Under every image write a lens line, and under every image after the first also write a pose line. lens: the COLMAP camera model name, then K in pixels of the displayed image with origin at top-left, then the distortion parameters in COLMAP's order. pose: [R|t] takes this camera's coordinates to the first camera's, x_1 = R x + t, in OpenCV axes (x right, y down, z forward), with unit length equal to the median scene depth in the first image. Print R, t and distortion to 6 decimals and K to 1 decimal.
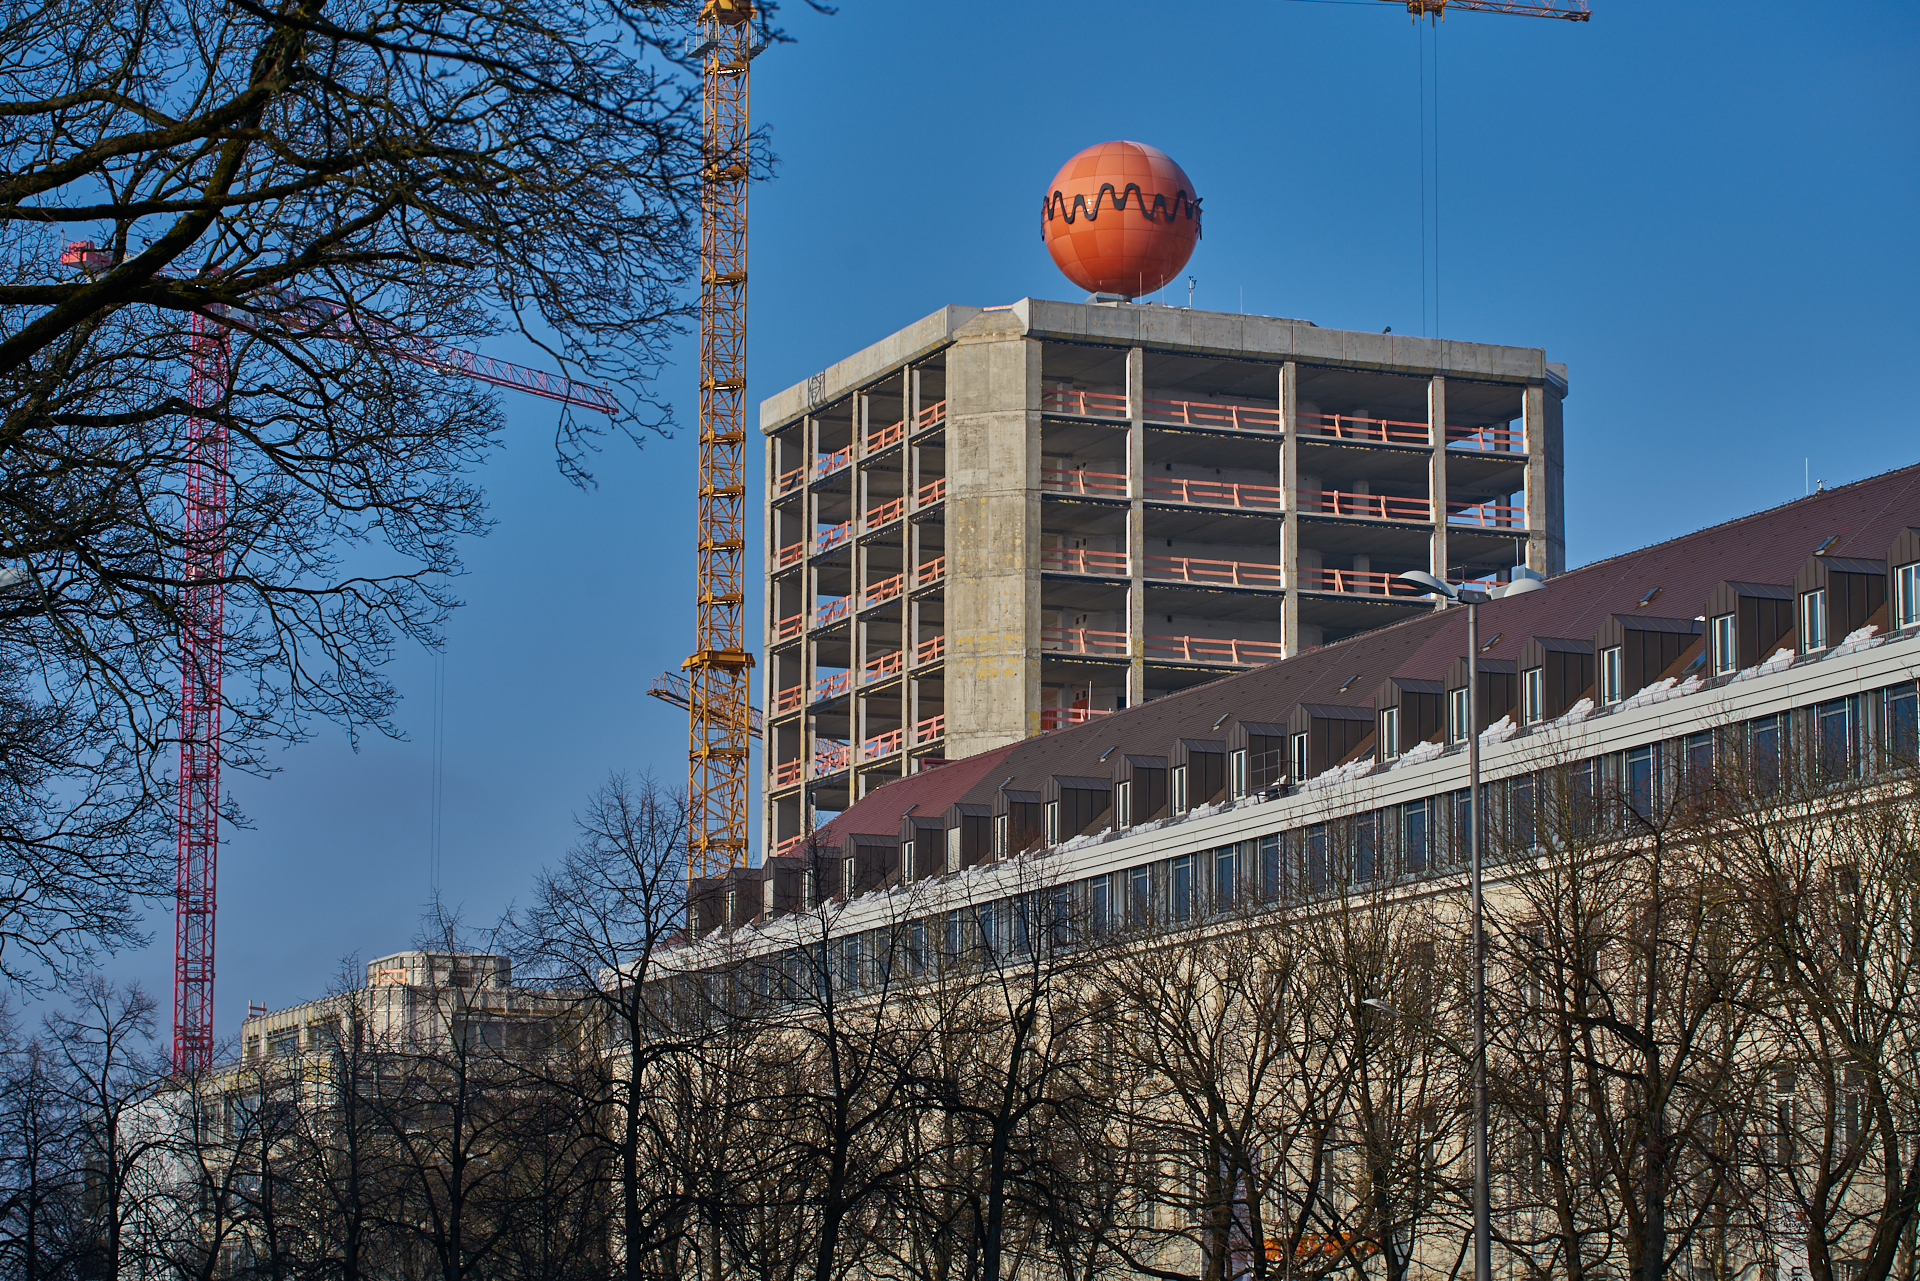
lens RADIAL K [[5062.1, 0, 913.7], [0, 5062.1, 637.8], [0, 0, 1]] dist [-0.148030, -0.410169]
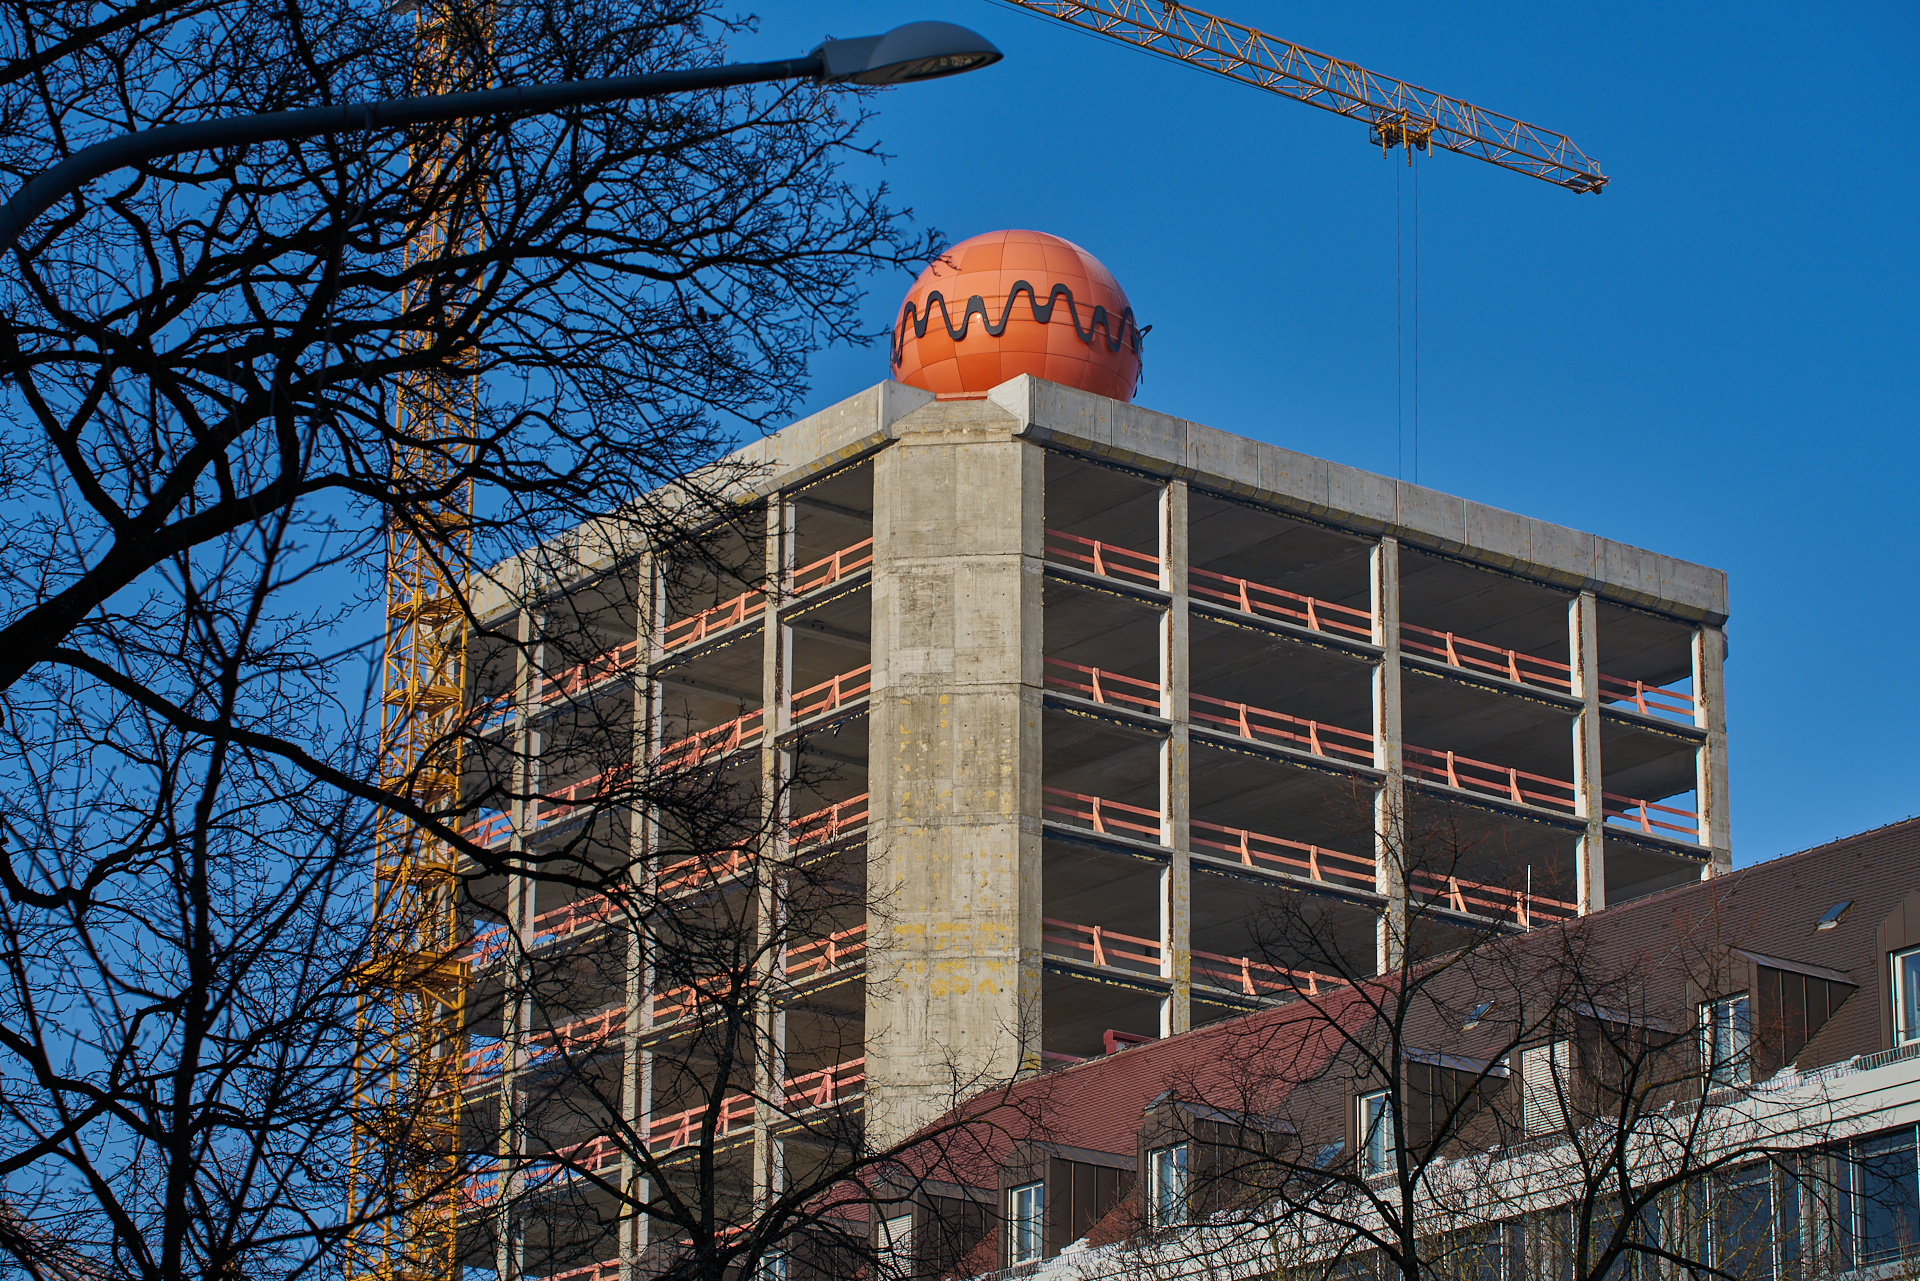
lens RADIAL K [[5135.7, 0, 953.0], [0, 5135.7, 636.2], [0, 0, 1]] dist [-0.130005, -0.326587]
pose [[0.967075, 0.081952, 0.240937, -0.126771], [-0.043074, 0.985782, -0.162414, 0.061180], [-0.250821, 0.146688, 0.956855, 0.412818]]
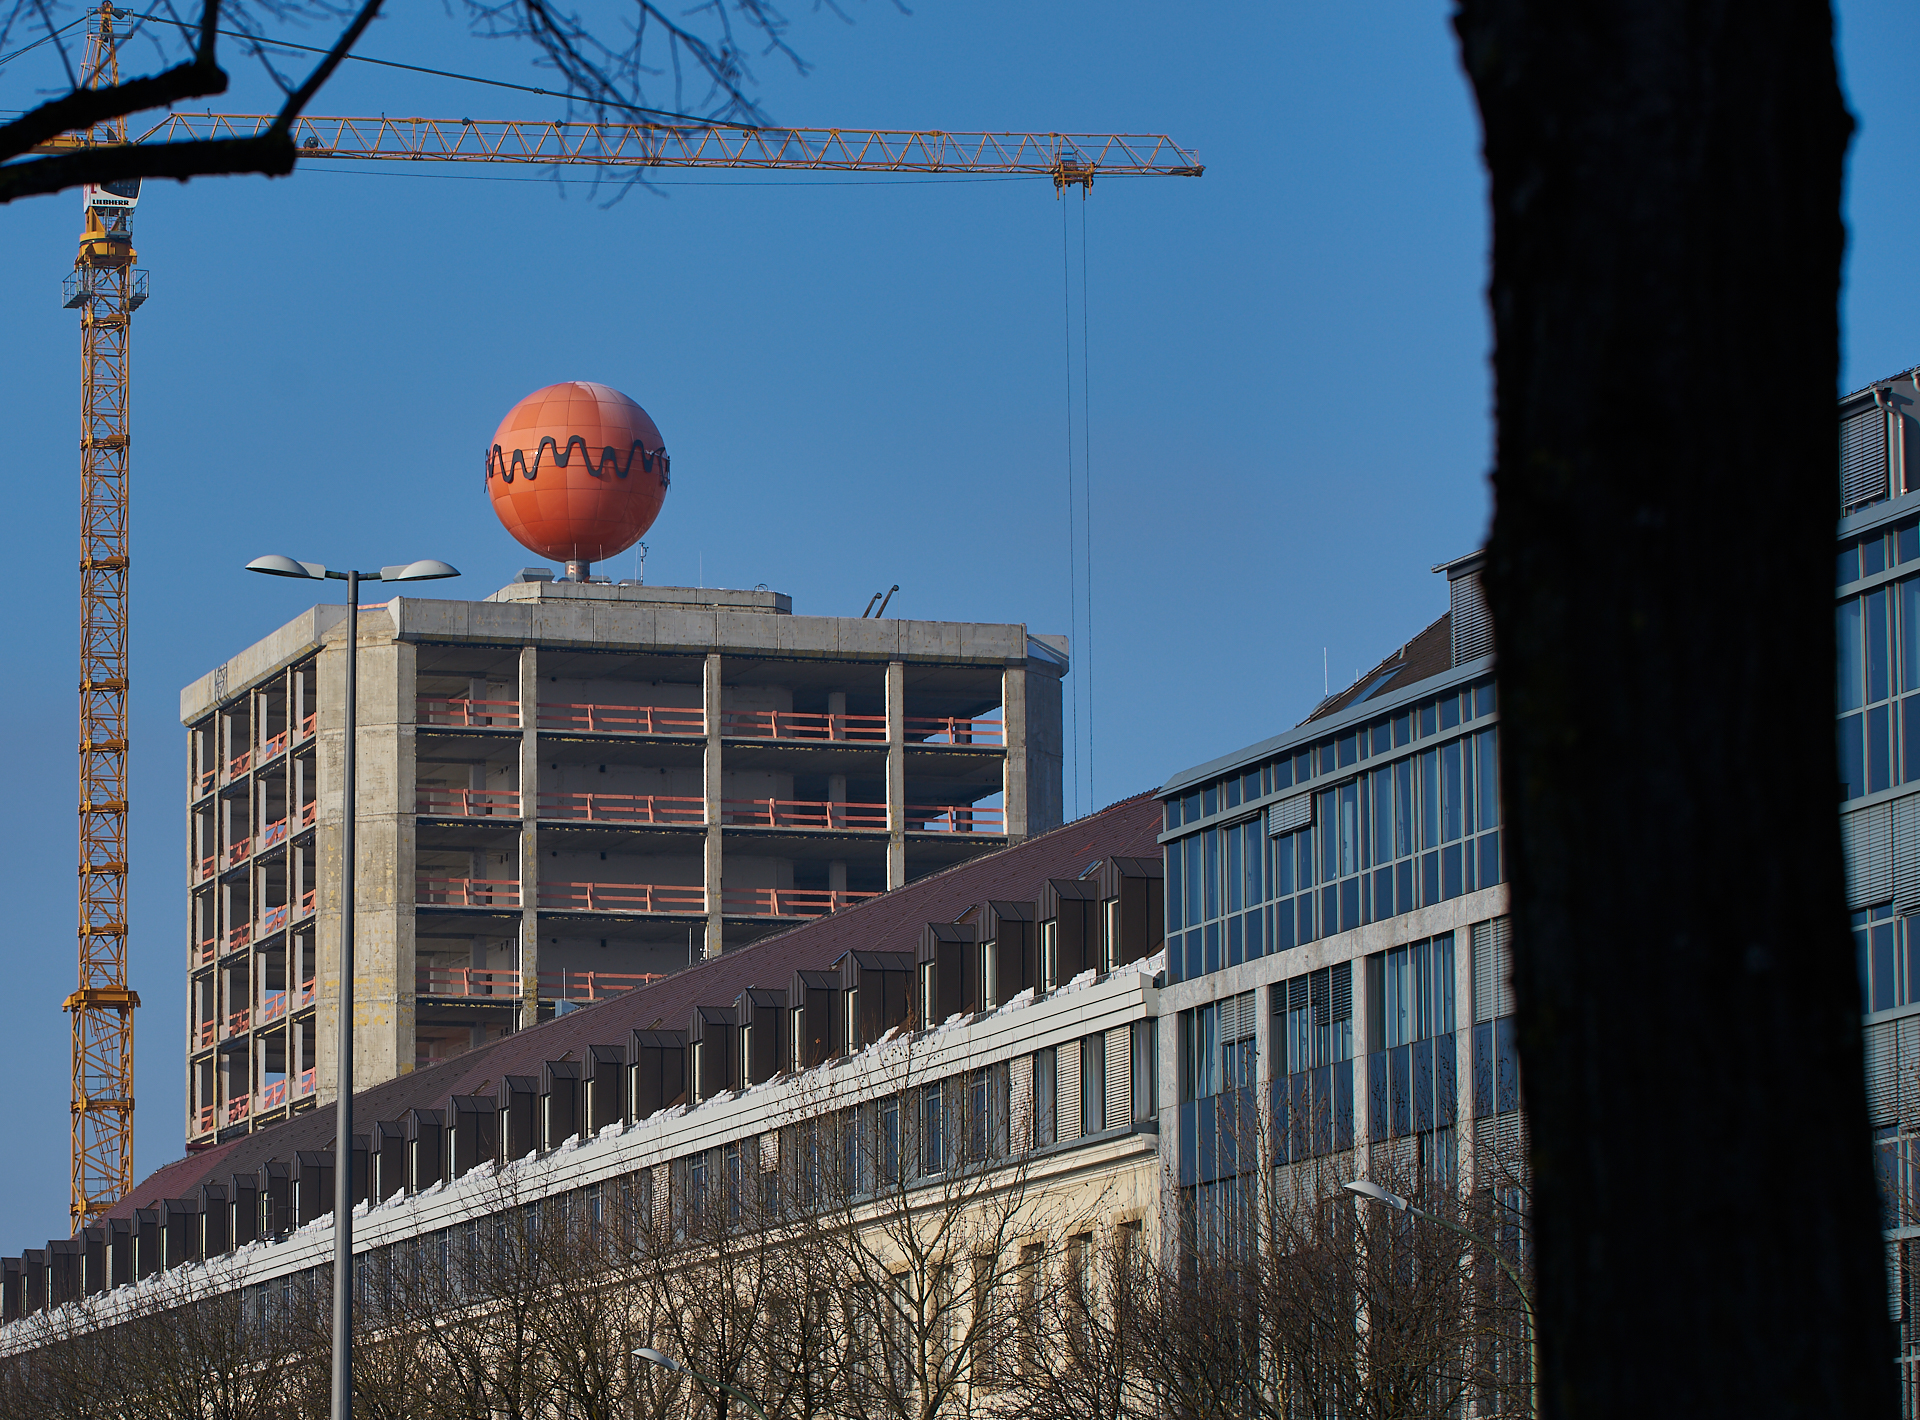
lens RADIAL K [[7827.3, 0, 492.5], [0, 7827.3, 942.3], [0, 0, 1]] dist [-0.025991, -2.869845]
pose [[0.992221, -0.019508, -0.122949, 0.201570], [0.024410, 0.998961, 0.038491, -0.057563], [0.122071, -0.041193, 0.991666, -0.355795]]
